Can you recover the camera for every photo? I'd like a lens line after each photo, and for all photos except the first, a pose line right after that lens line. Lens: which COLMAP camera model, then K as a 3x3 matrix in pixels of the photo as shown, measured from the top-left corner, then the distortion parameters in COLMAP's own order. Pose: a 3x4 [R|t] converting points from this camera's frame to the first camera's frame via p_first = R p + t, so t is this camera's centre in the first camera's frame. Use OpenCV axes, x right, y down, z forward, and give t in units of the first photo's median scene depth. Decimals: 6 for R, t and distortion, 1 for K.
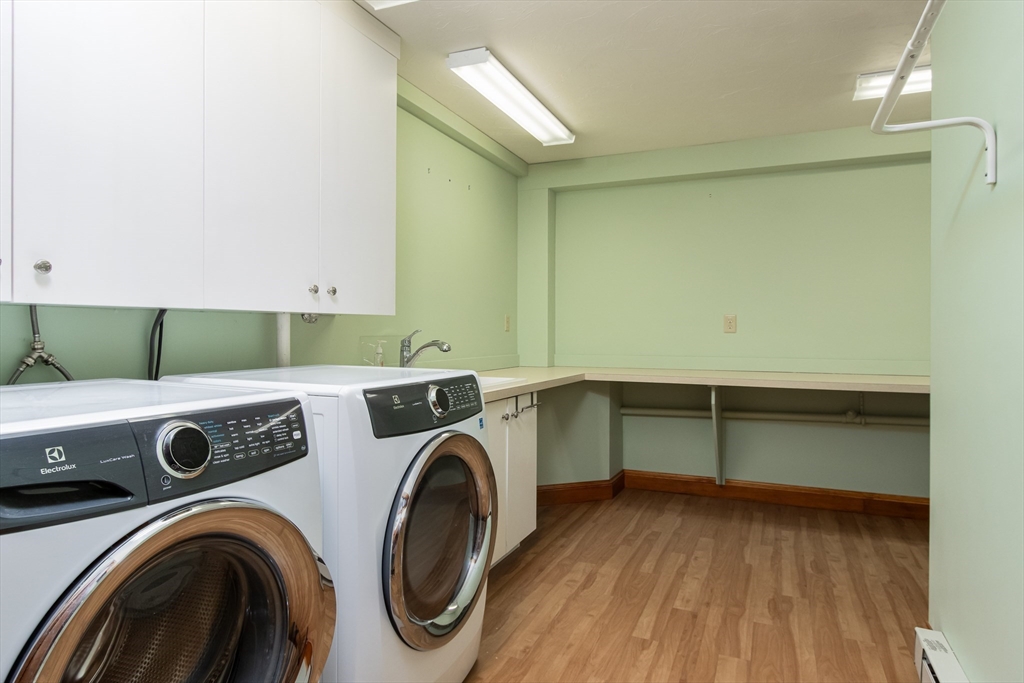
lens RADIAL K [[577.9, 0, 512.0], [0, 577.9, 341.5], [0, 0, 1]] dist [-0.004818, 0.001327]
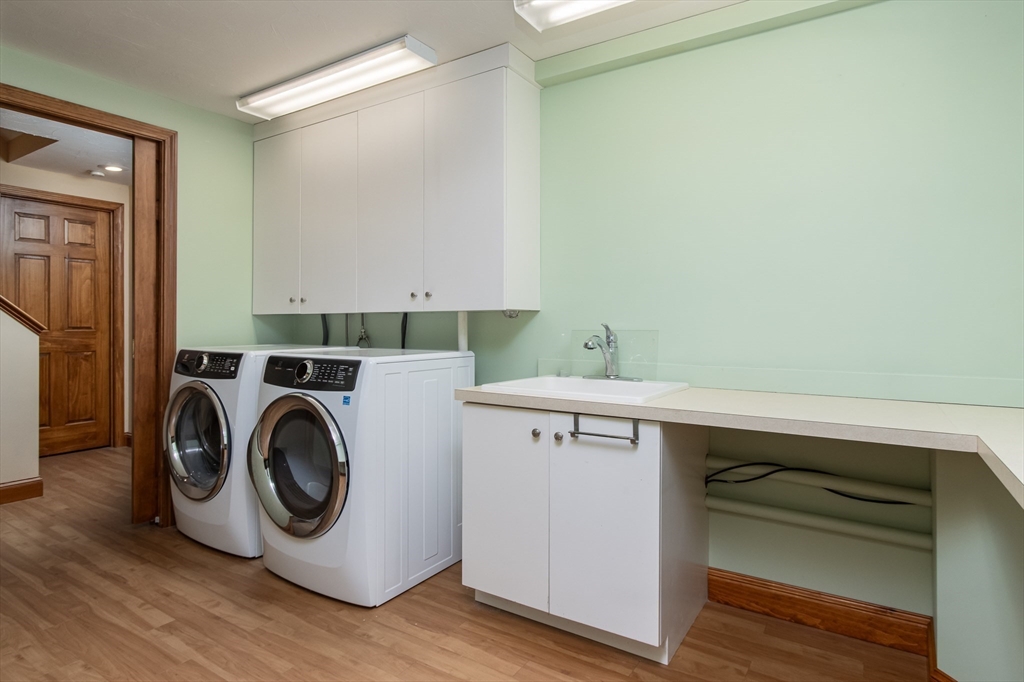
lens RADIAL K [[557.3, 0, 519.3], [0, 557.3, 333.7], [0, 0, 1]] dist [-0.013114, -0.000861]
pose [[-0.128503, 0.005877, -0.991692, 0.946794], [-0.021985, 0.999720, 0.008774, -0.011163], [0.991465, 0.022930, -0.128338, 1.370584]]
